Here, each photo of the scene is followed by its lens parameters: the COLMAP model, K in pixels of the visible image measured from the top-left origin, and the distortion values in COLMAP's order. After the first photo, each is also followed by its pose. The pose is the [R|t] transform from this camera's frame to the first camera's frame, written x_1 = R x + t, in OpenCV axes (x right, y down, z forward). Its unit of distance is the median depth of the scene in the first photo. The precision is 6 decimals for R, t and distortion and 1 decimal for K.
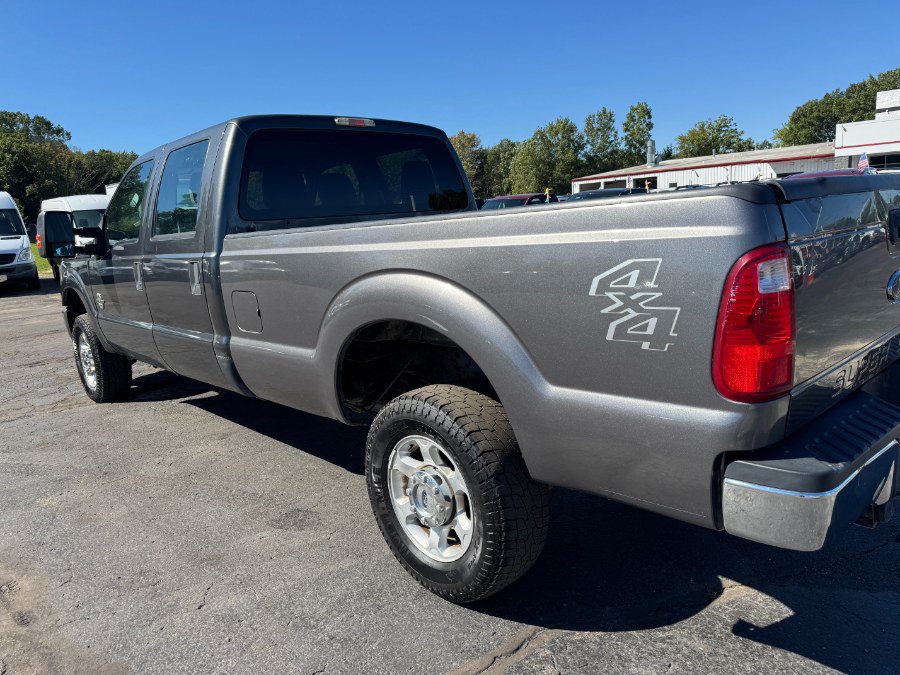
lens RADIAL K [[637.1, 0, 447.3], [0, 637.1, 342.9], [0, 0, 1]] dist [0.004202, -0.006434]
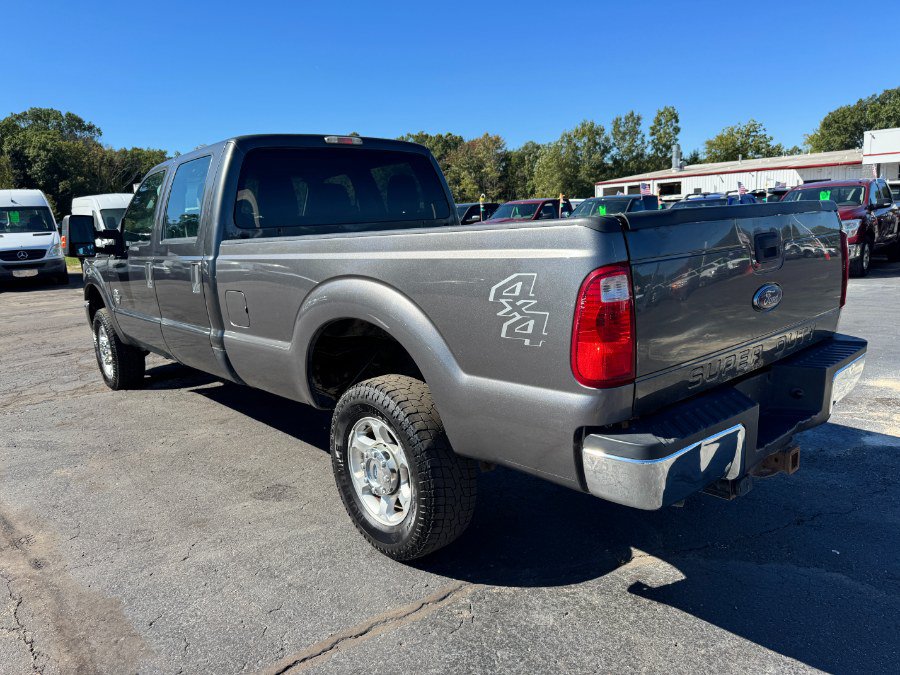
lens RADIAL K [[637.1, 0, 447.3], [0, 637.1, 342.9], [0, 0, 1]] dist [0.004202, -0.006434]
pose [[0.999209, 0.021870, -0.033227, 0.069221], [-0.021946, 0.999757, -0.001923, 0.003992], [0.033177, 0.002650, 0.999446, -0.087758]]
